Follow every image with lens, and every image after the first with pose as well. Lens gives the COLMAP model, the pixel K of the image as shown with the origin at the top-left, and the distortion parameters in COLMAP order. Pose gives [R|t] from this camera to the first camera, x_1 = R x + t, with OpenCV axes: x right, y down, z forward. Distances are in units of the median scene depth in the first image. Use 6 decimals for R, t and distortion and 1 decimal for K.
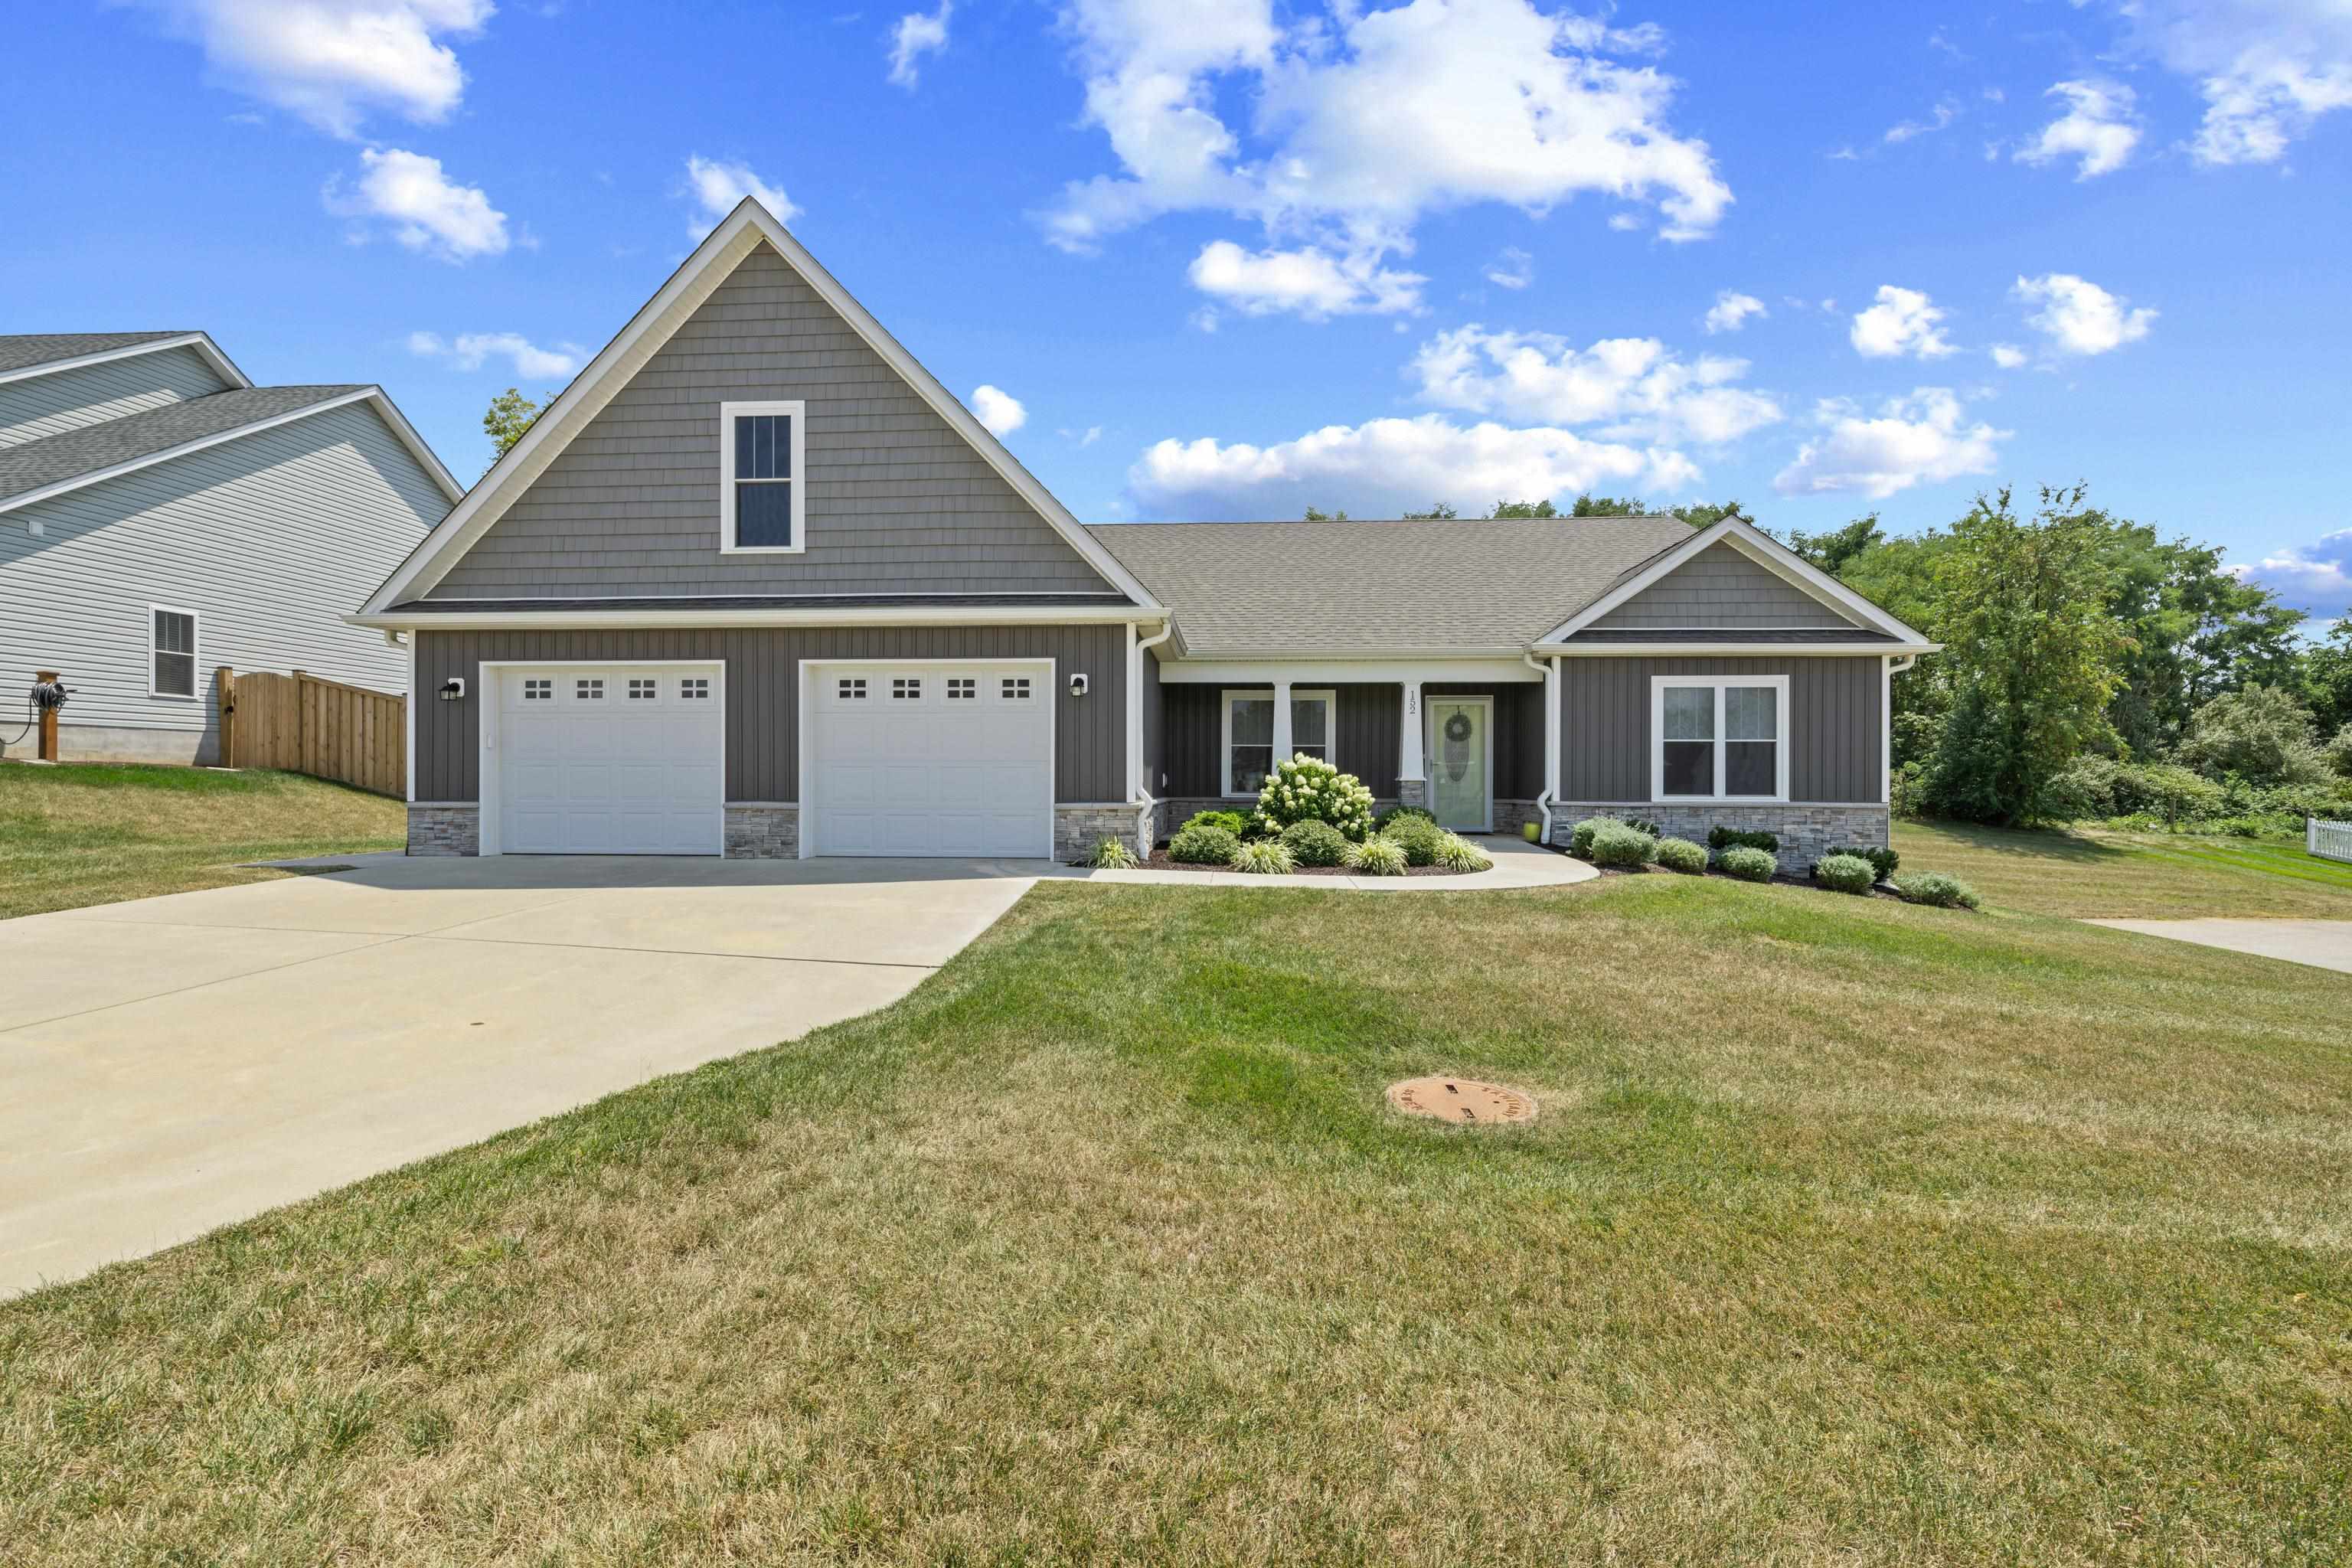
lens RADIAL K [[1005.2, 0, 1164.7], [0, 1005.2, 775.2], [0, 0, 1]] dist [-0.002852, 0.000053]
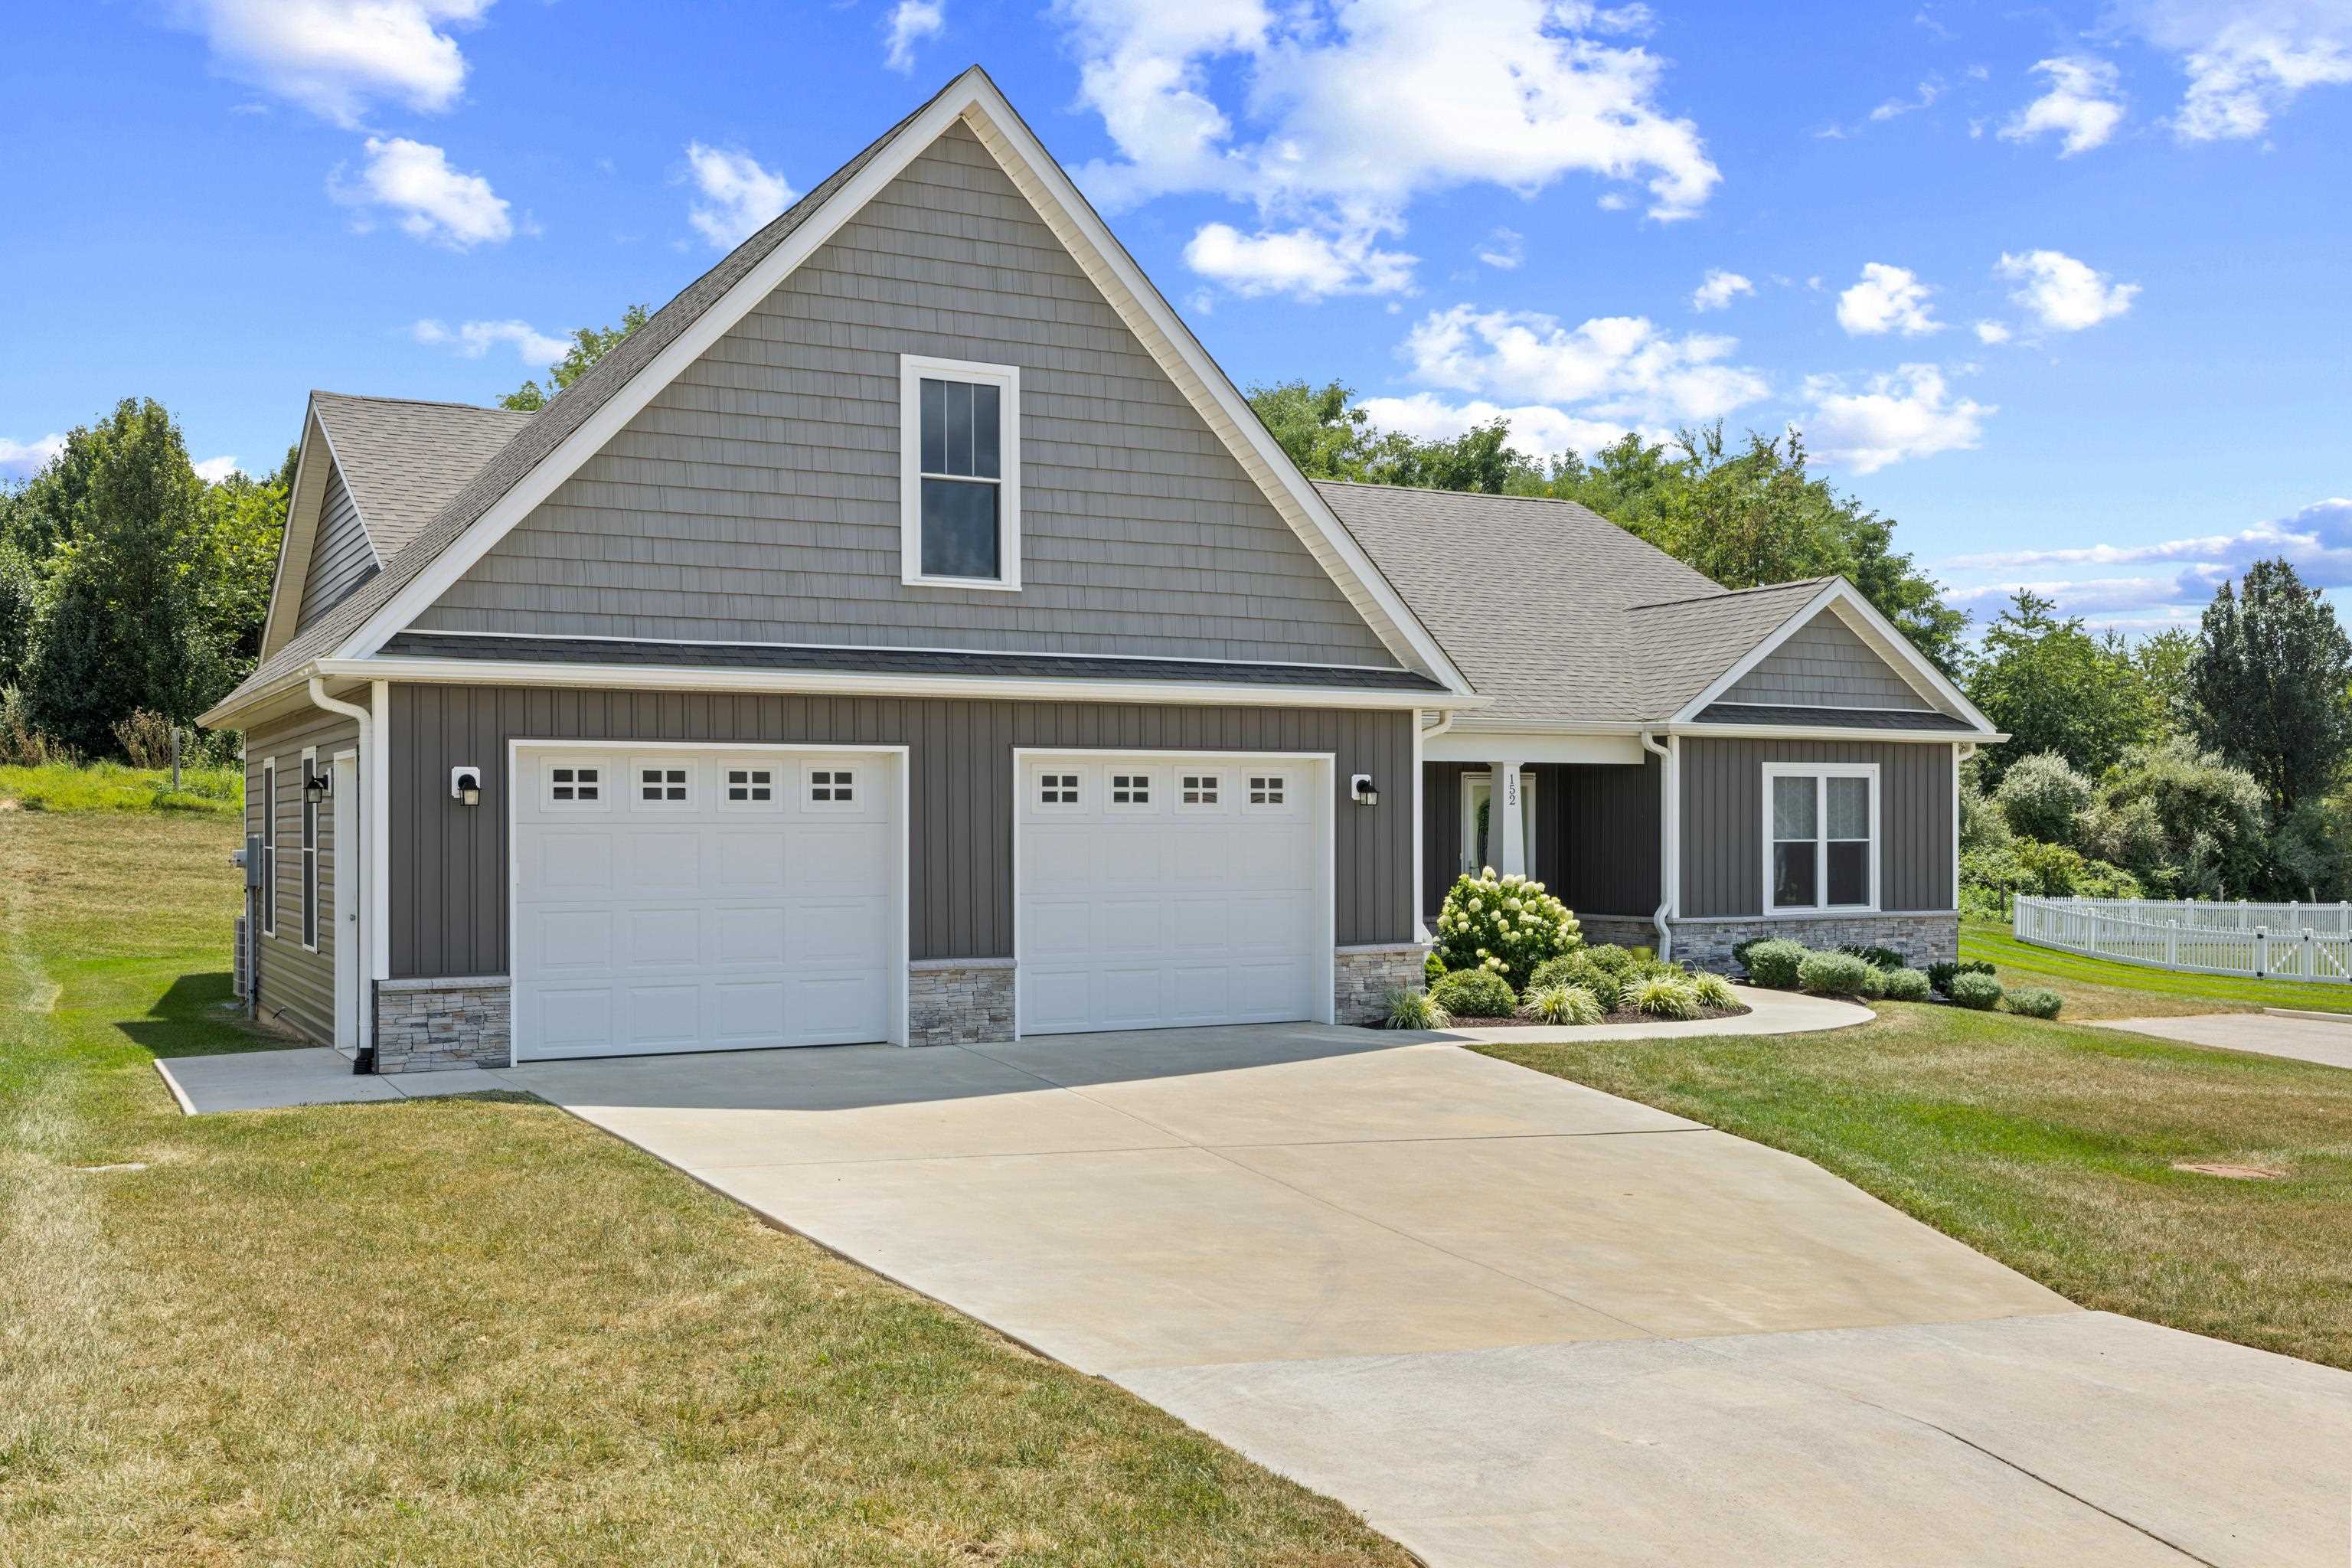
lens RADIAL K [[2221.6, 0, 1160.6], [0, 2221.6, 799.4], [0, 0, 1]] dist [-0.009528, 0.000000]
pose [[0.843919, 0.001303, 0.536469, -1.031364], [0.001413, 0.999988, -0.004652, -0.069144], [-0.536469, 0.004684, 0.843907, -0.304890]]
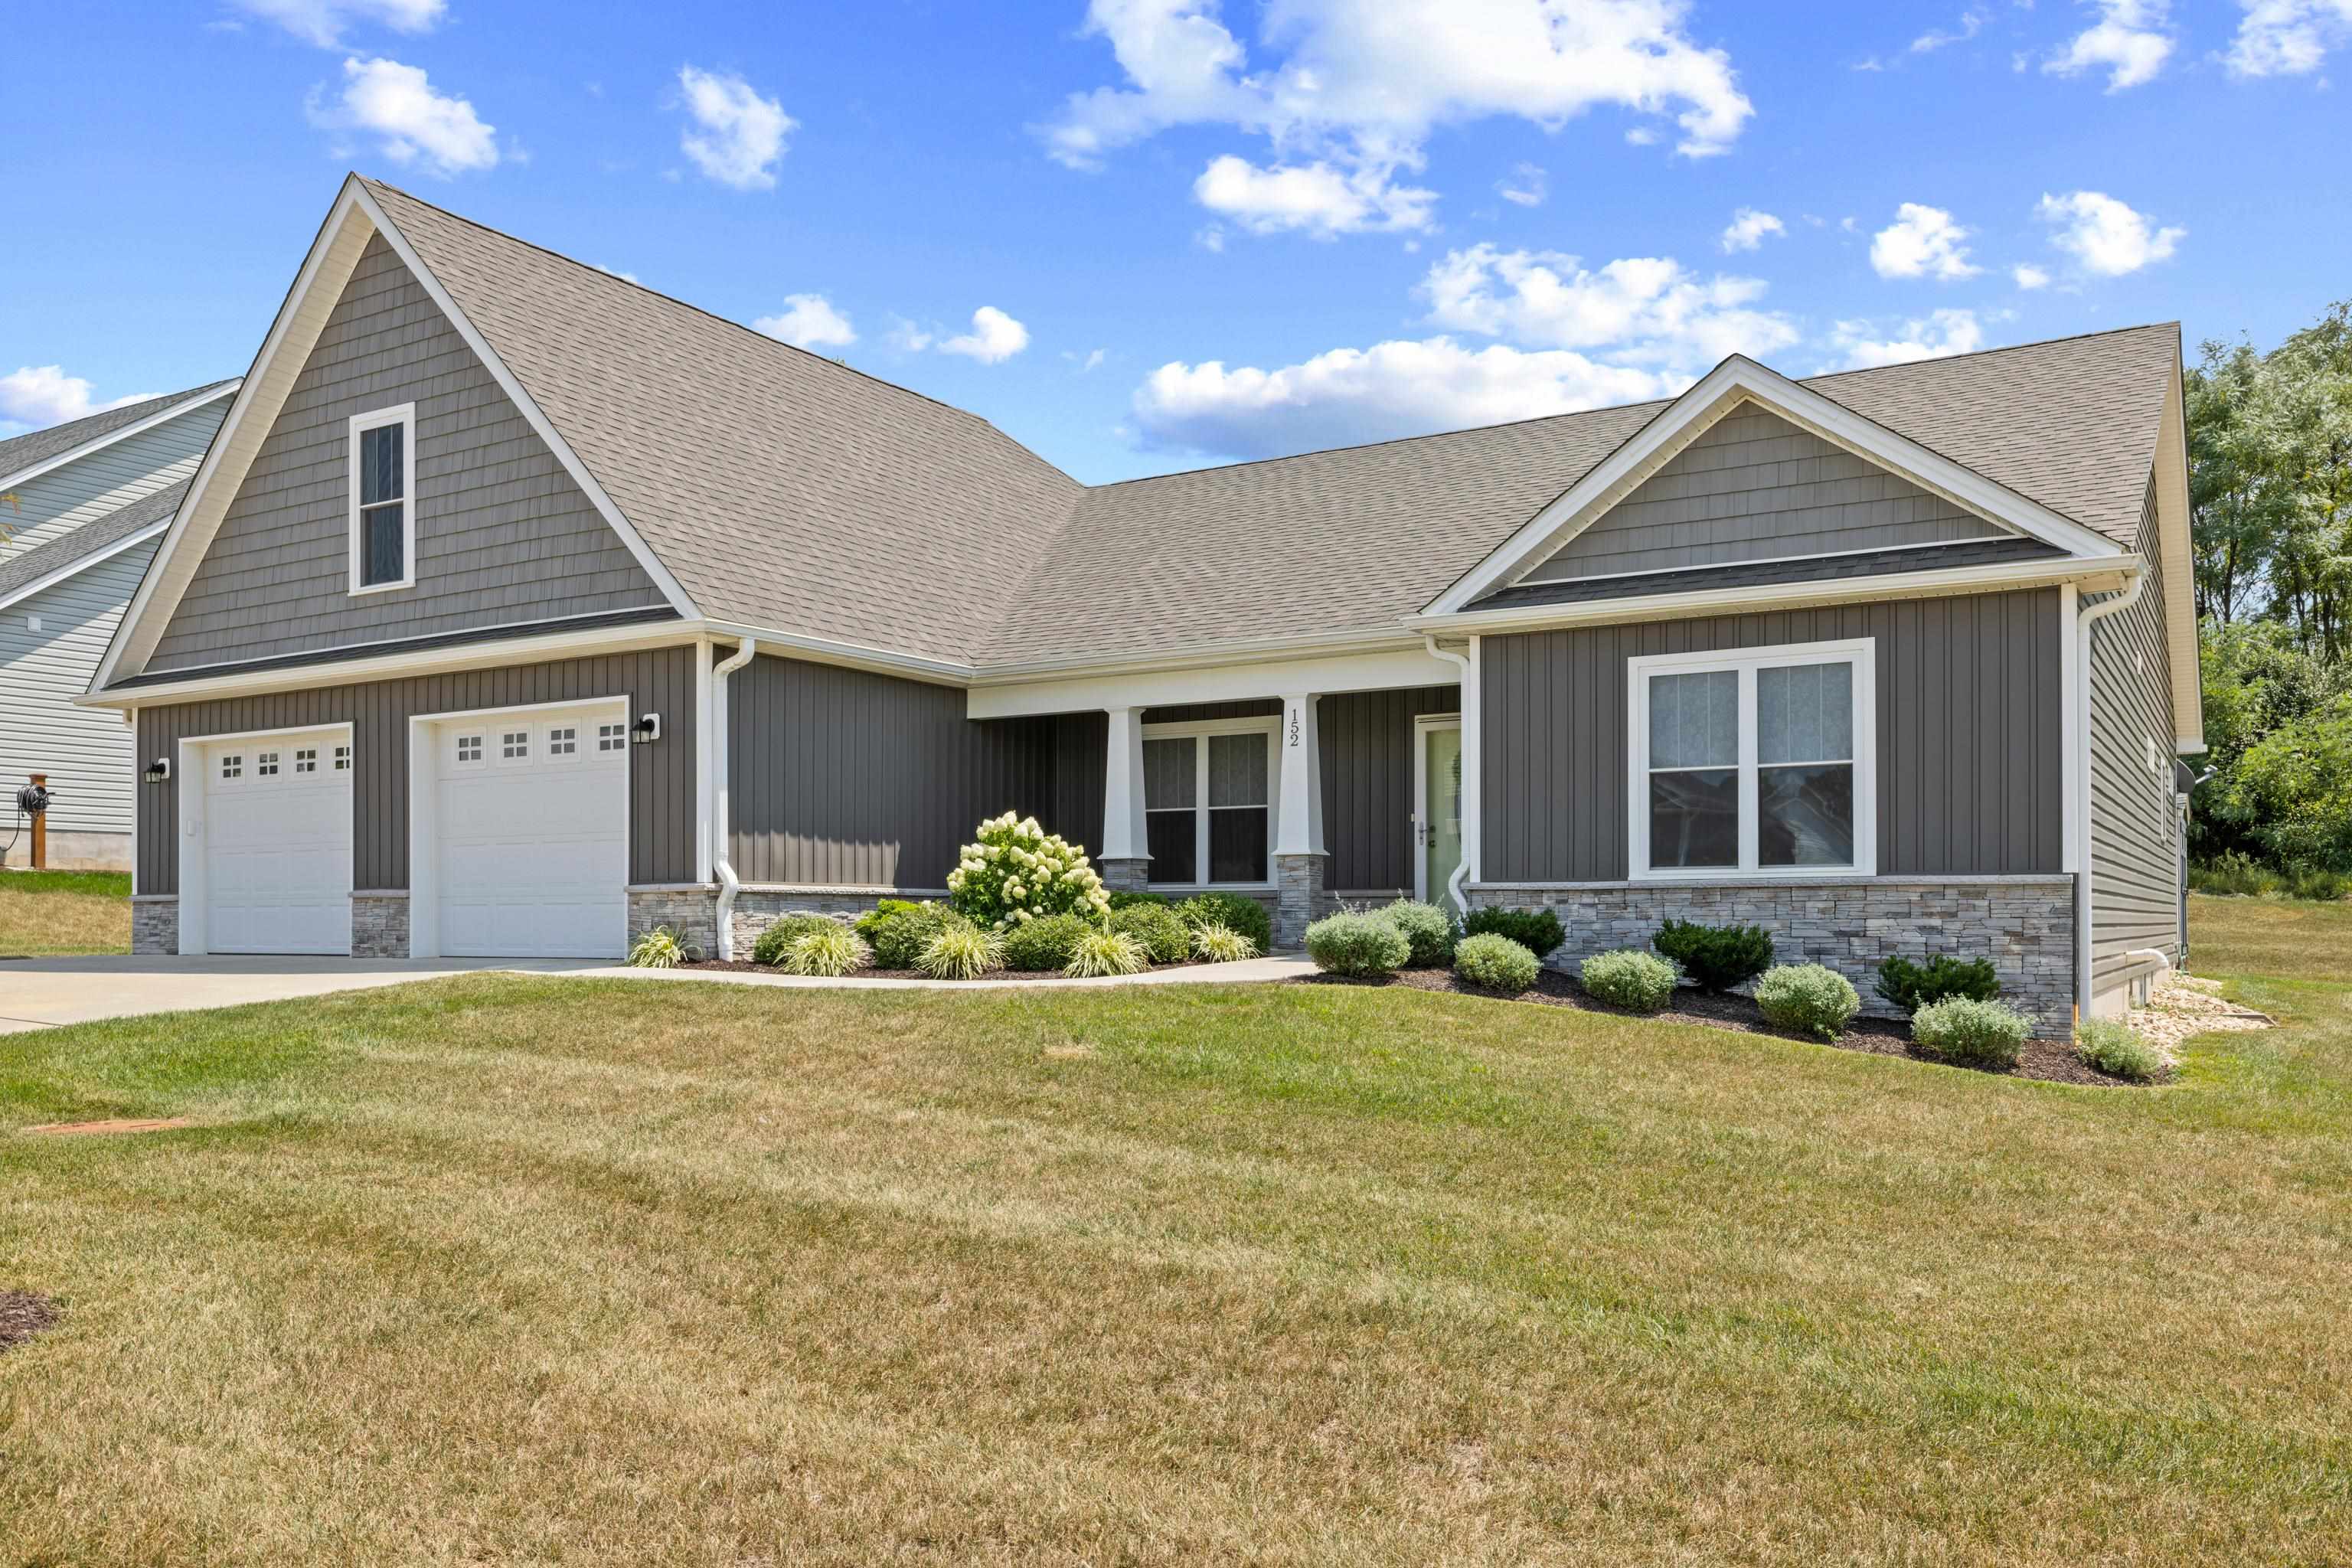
lens RADIAL K [[1814.2, 0, 1161.1], [0, 1814.2, 892.3], [0, 0, 1]] dist [-0.002642, -0.004045]
pose [[0.885443, -0.012619, -0.464576, 0.826684], [0.007971, 0.999897, -0.011969, 0.049433], [0.464679, 0.006895, 0.885453, -0.028033]]
